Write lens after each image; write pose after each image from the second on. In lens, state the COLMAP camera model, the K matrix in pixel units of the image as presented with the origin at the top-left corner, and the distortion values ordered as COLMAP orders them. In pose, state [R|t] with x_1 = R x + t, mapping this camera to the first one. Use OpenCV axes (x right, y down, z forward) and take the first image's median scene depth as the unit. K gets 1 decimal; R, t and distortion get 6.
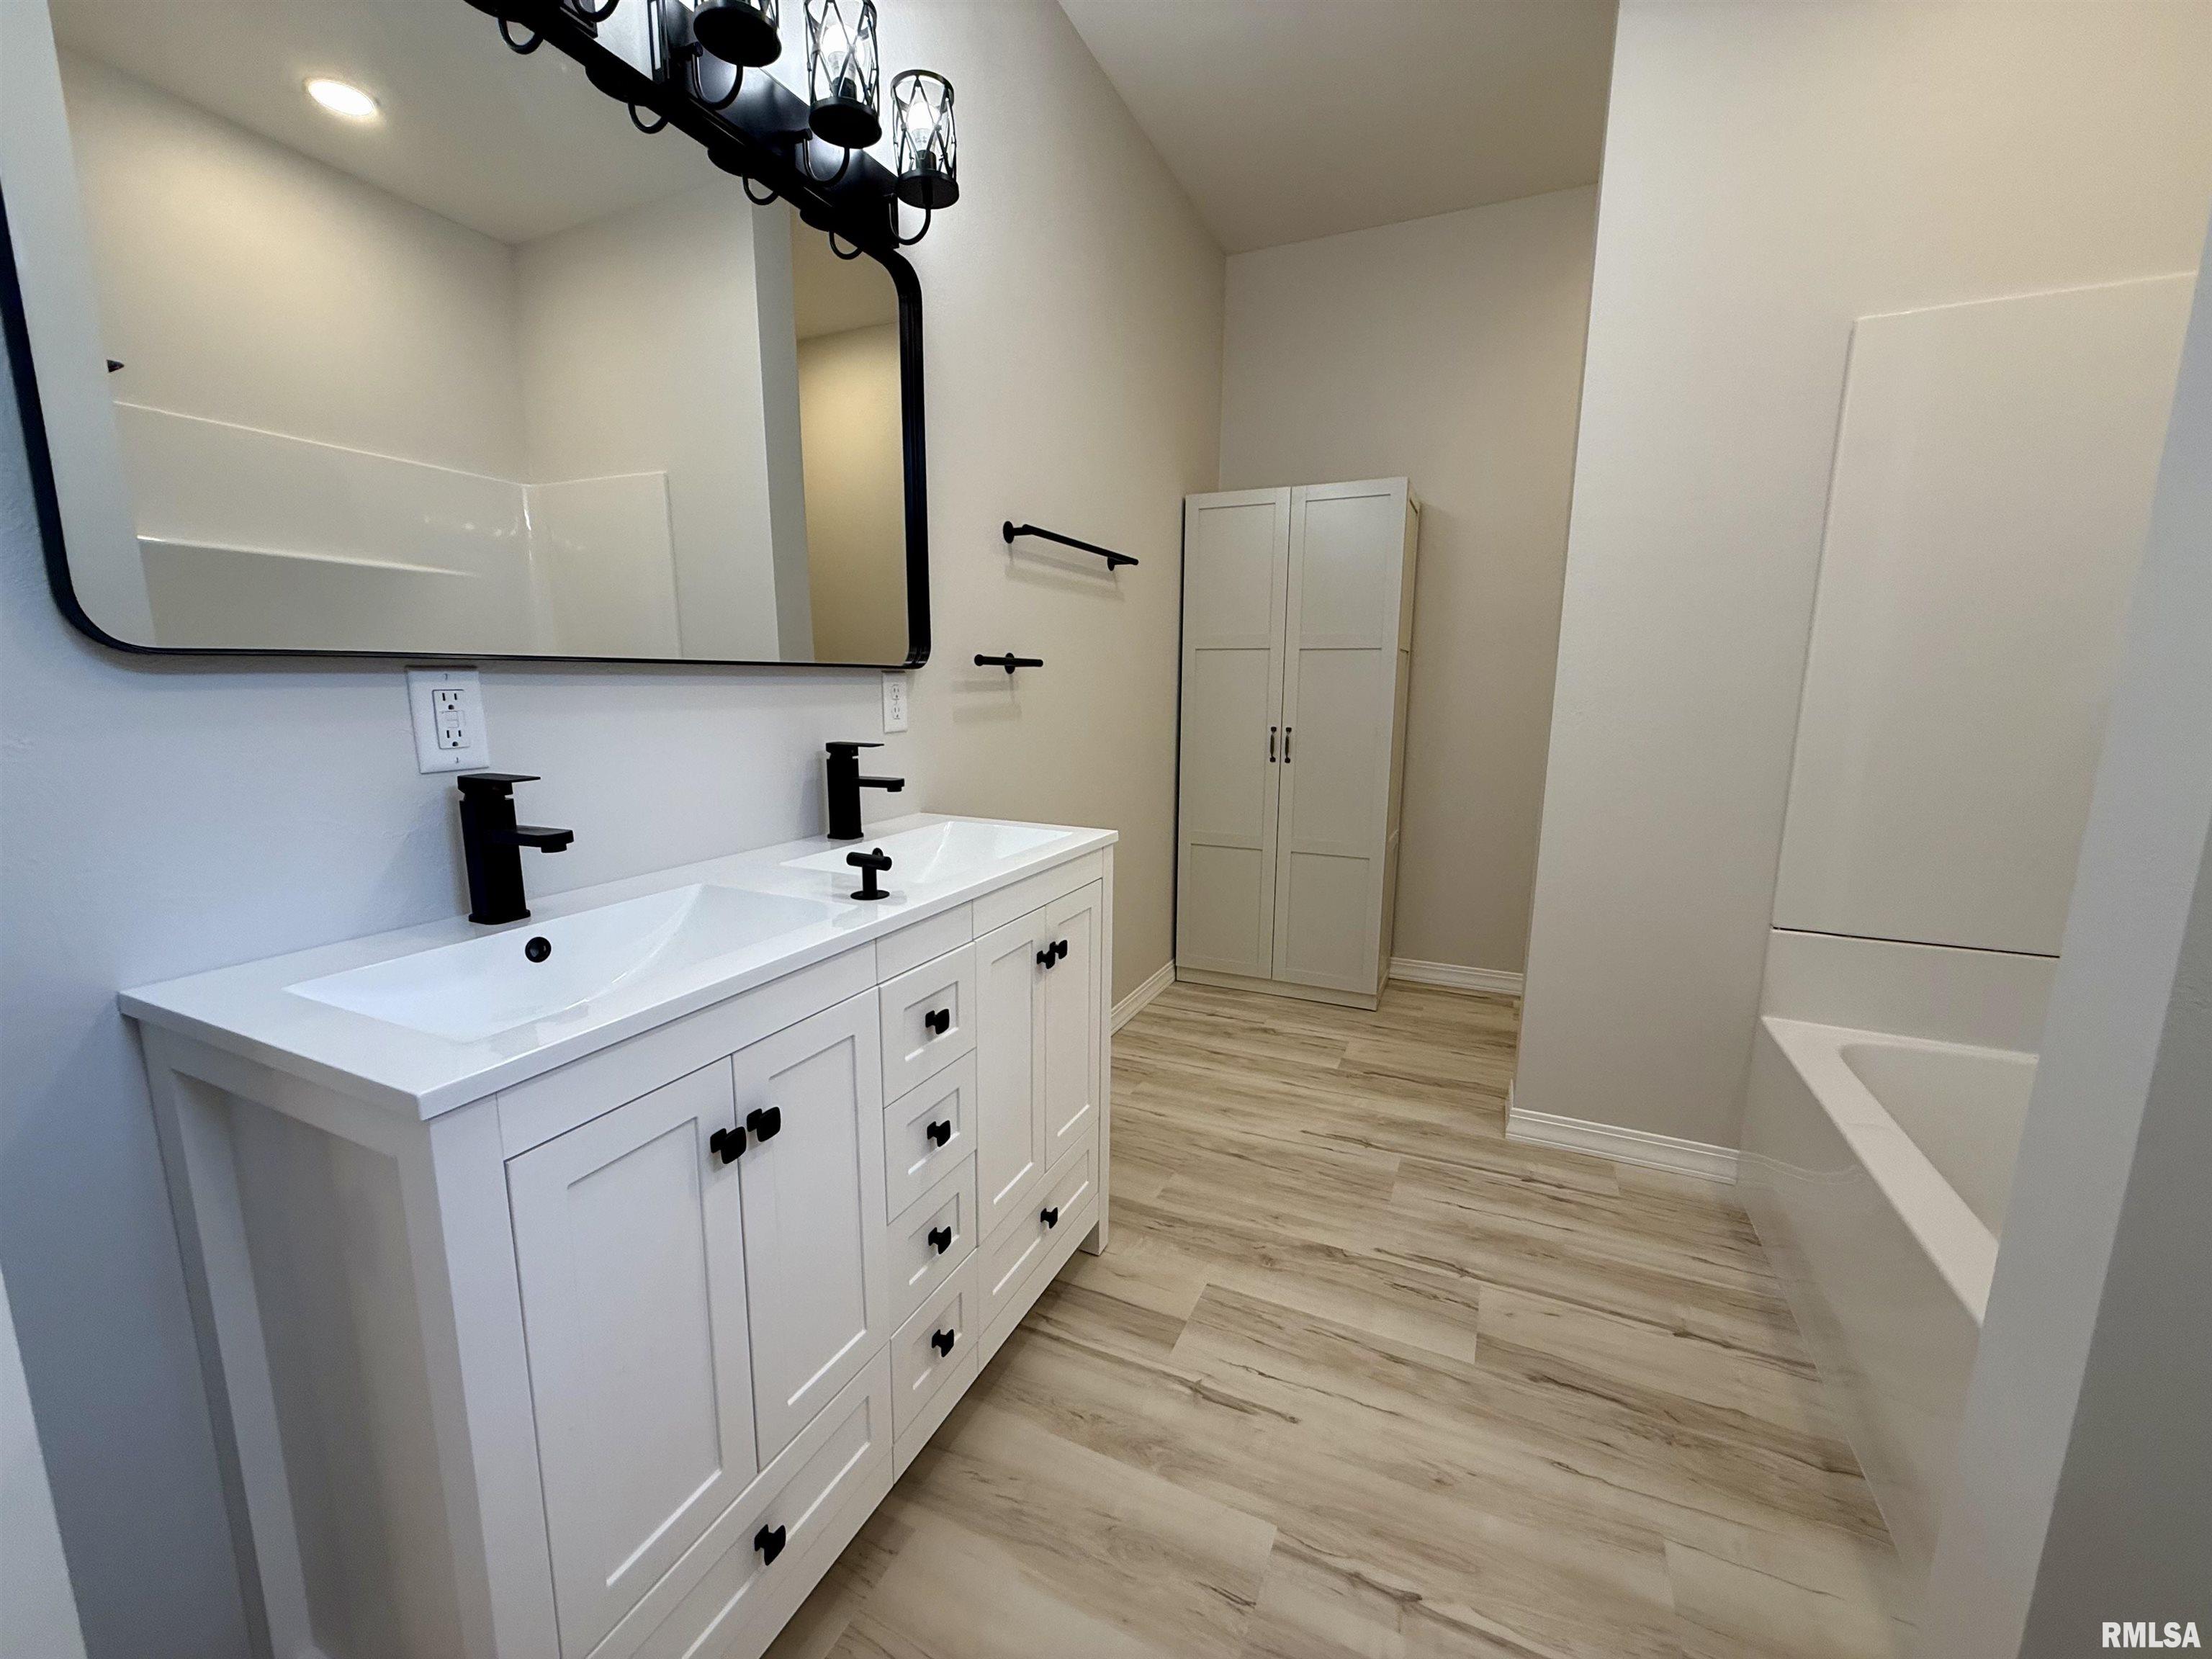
lens RADIAL K [[883.1, 0, 1107.1], [0, 883.1, 827.2], [0, 0, 1]] dist [-0.001053, 0.000298]
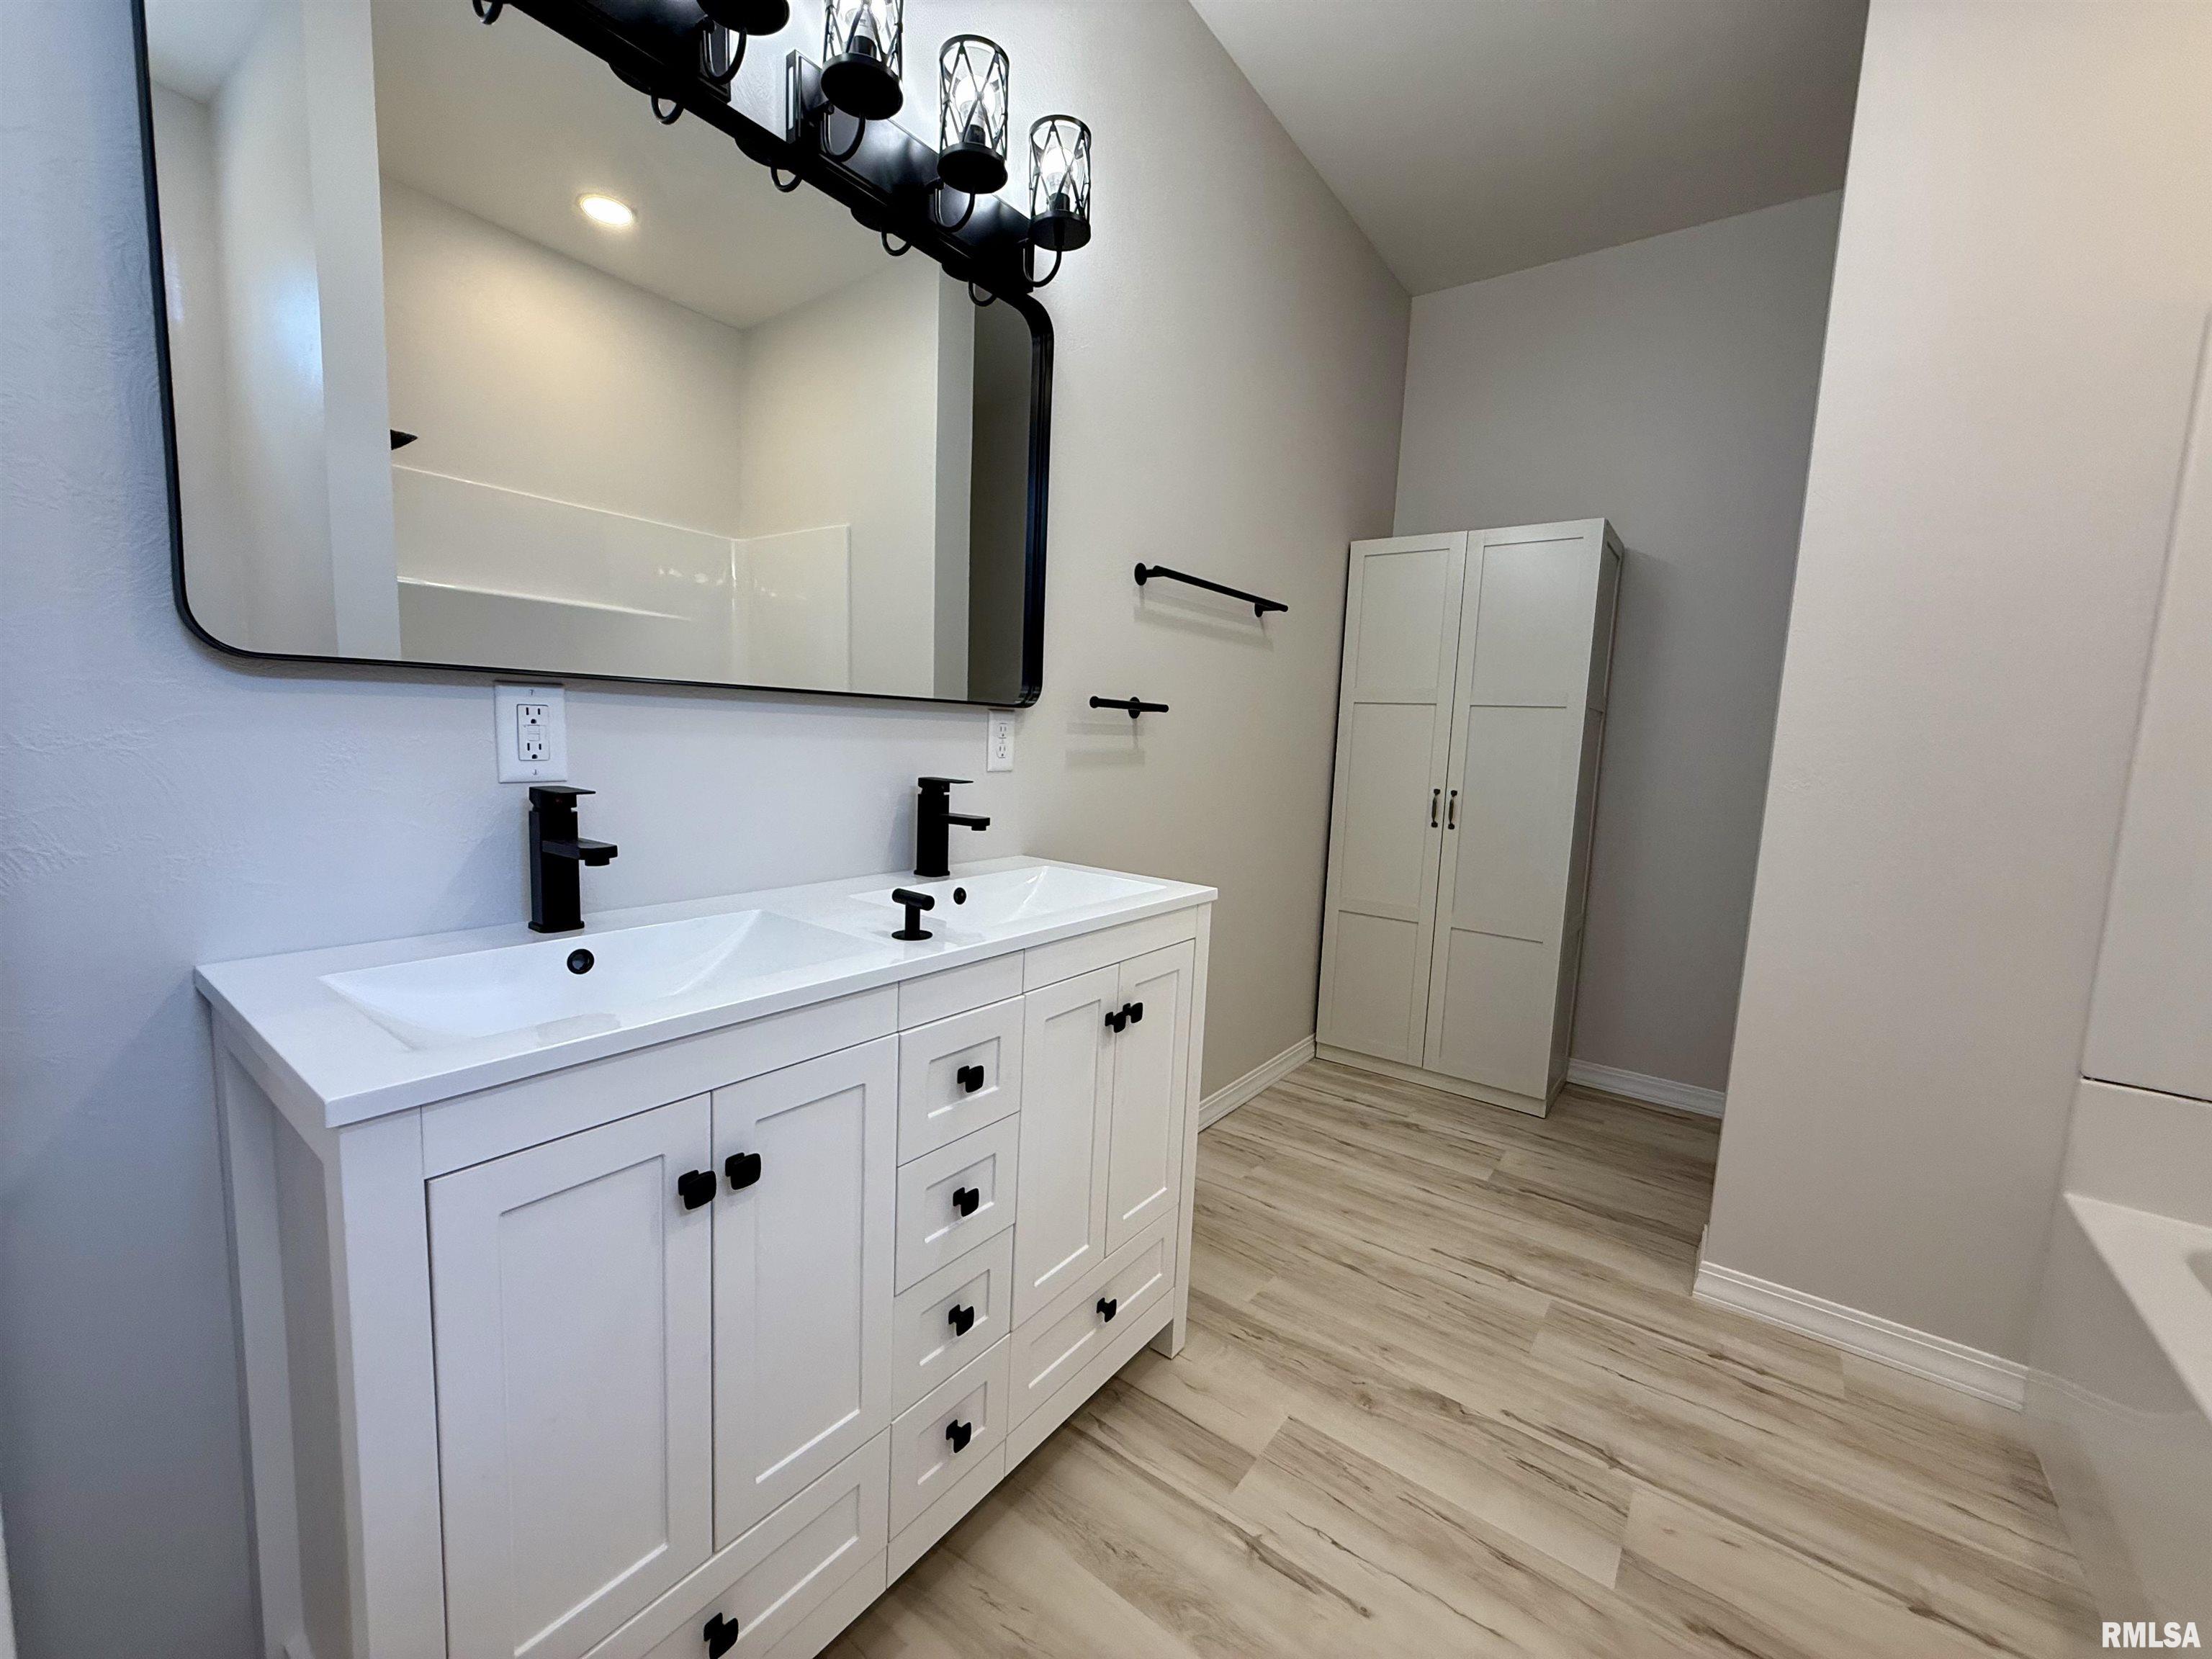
lens RADIAL K [[883.1, 0, 1105.3], [0, 883.1, 828.1], [0, 0, 1]] dist [-0.001053, 0.000298]
pose [[0.976427, 0.056971, -0.208193, 0.092105], [-0.069595, 0.996123, -0.053817, -0.000612], [0.204320, 0.067038, 0.976606, 0.081363]]
